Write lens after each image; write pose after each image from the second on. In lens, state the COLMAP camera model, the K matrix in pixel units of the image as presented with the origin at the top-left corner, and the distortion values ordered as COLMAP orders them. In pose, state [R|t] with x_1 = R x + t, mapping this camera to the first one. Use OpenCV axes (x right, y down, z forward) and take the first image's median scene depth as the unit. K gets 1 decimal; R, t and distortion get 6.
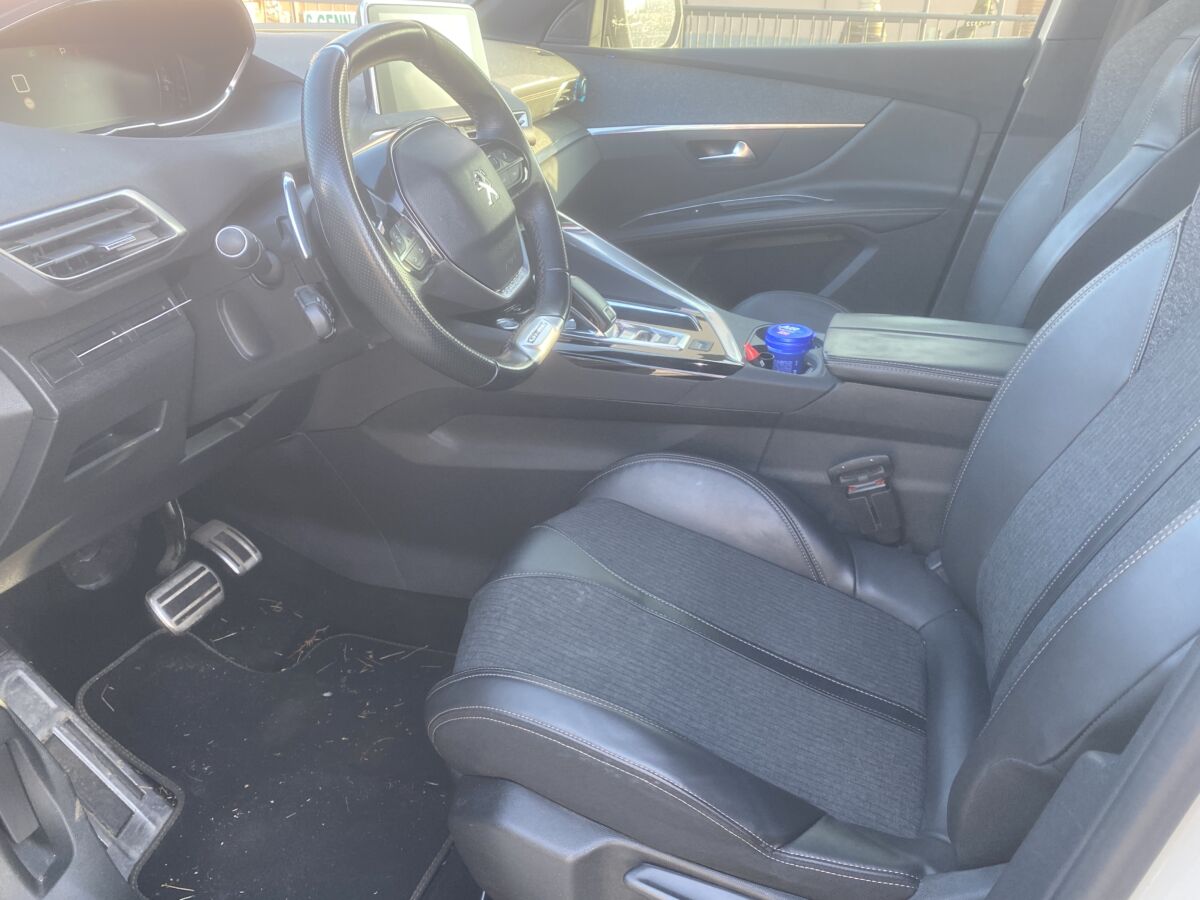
lens RADIAL K [[913.4, 0, 591.6], [0, 913.4, 449.4], [0, 0, 1]] dist [0.034220, -0.032634]
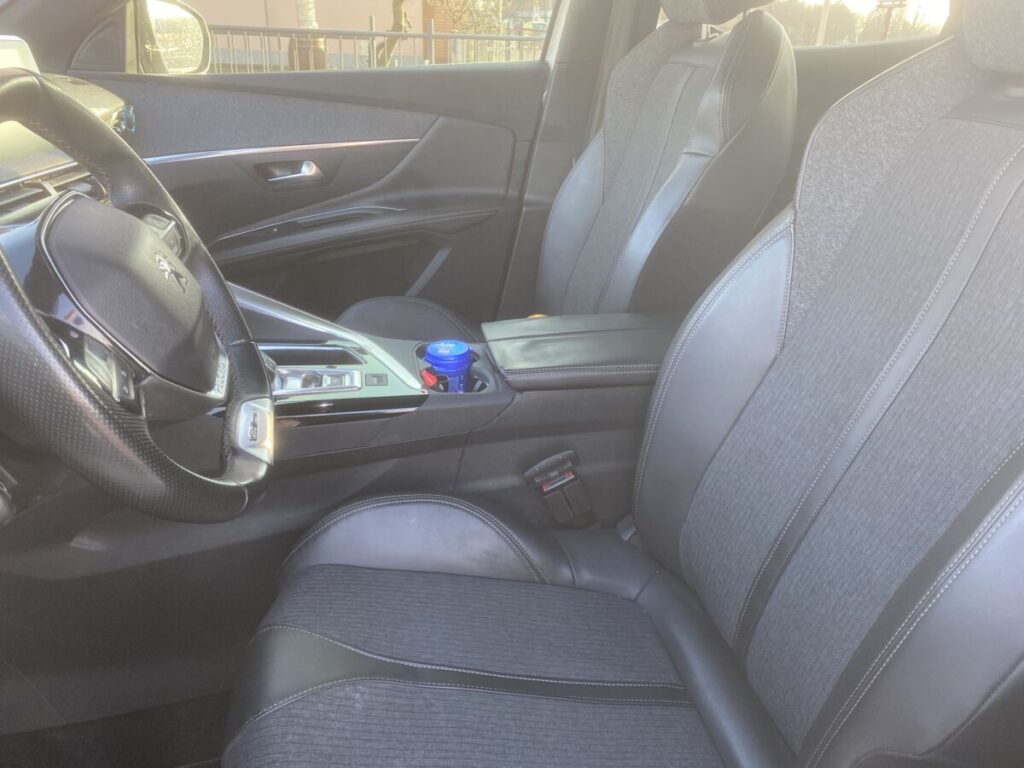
lens RADIAL K [[779.4, 0, 511.0], [0, 779.4, 384.2], [0, 0, 1]] dist [0.034220, -0.032634]
pose [[0.871422, -0.199528, 0.448122, -0.132827], [0.207156, 0.977767, 0.032516, -0.108958], [-0.444647, 0.064495, 0.893381, 0.189533]]
